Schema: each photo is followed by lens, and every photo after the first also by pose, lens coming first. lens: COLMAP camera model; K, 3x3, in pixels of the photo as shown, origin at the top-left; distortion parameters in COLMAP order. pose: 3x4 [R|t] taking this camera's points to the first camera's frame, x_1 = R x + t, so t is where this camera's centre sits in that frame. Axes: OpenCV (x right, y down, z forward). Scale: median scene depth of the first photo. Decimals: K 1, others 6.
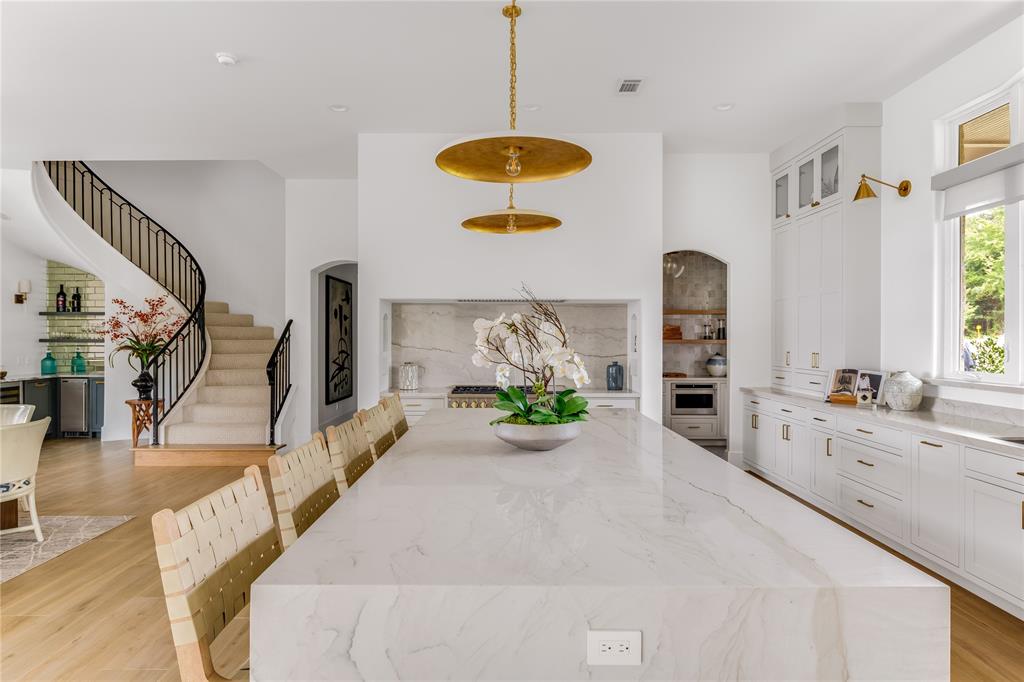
lens RADIAL K [[577.9, 0, 504.1], [0, 577.9, 336.2], [0, 0, 1]] dist [0.001812, 0.000073]
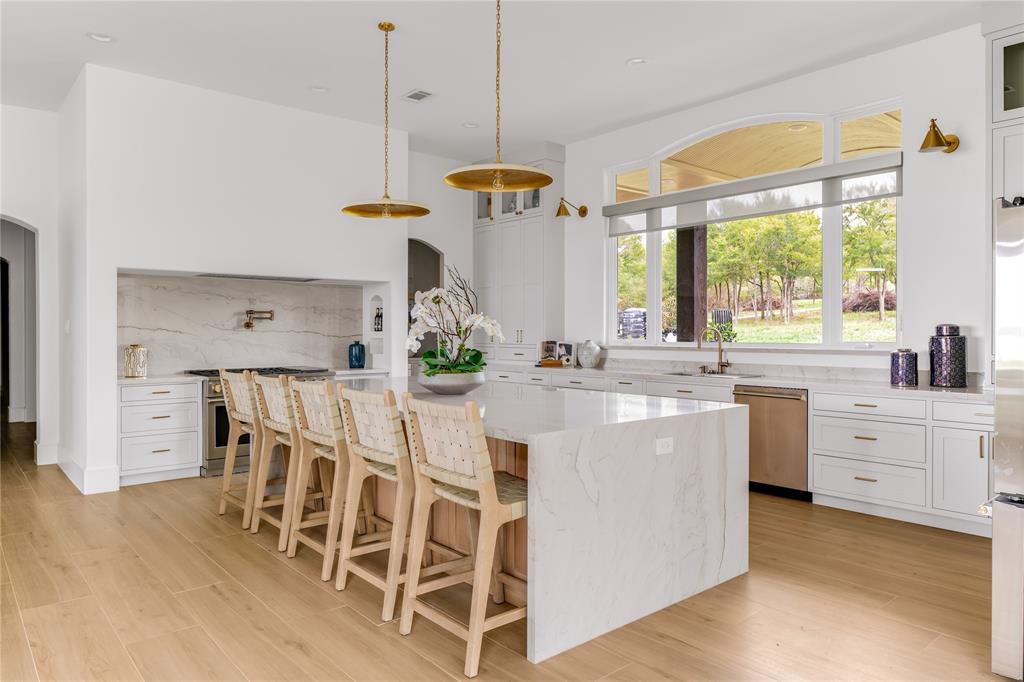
lens RADIAL K [[686.4, 0, 511.2], [0, 686.4, 332.0], [0, 0, 1]] dist [-0.000398, 0.000637]
pose [[0.758443, -0.003177, 0.651732, -0.353581], [0.001896, 0.999995, 0.002669, 0.021993], [-0.651737, -0.000788, 0.758445, -0.100951]]
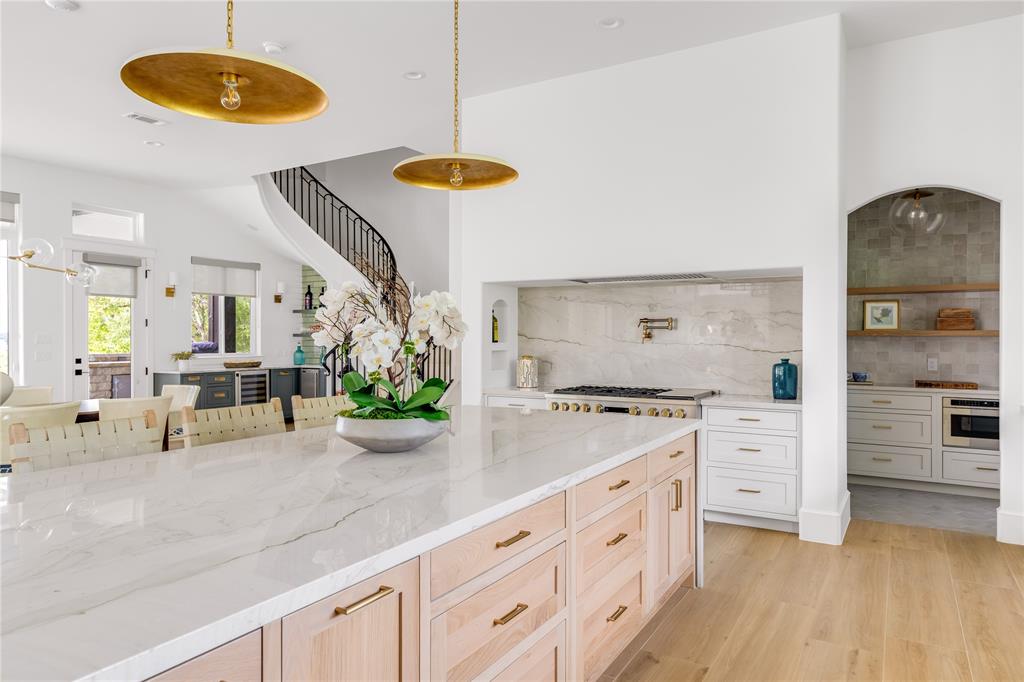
lens RADIAL K [[656.7, 0, 512.0], [0, 656.7, 341.0], [0, 0, 1]] dist [0.005875, 0.001649]
pose [[0.862452, 0.001625, -0.506136, 0.273576], [0.001157, 0.999986, 0.005182, 0.015682], [0.506137, -0.005055, 0.862438, 0.129906]]
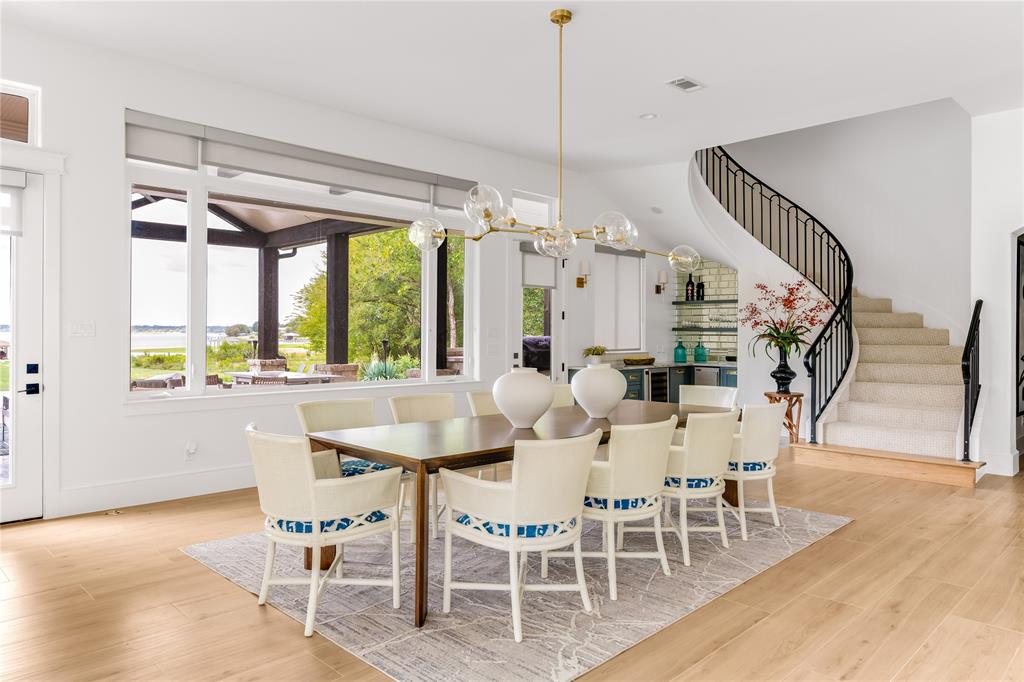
lens RADIAL K [[686.4, 0, 511.2], [0, 686.4, 332.0], [0, 0, 1]] dist [-0.000398, 0.000637]
pose [[0.709663, 0.001610, -0.704539, -0.182521], [-0.002766, 0.999996, -0.000501, 0.016941], [0.704535, 0.002304, 0.709665, -0.083712]]
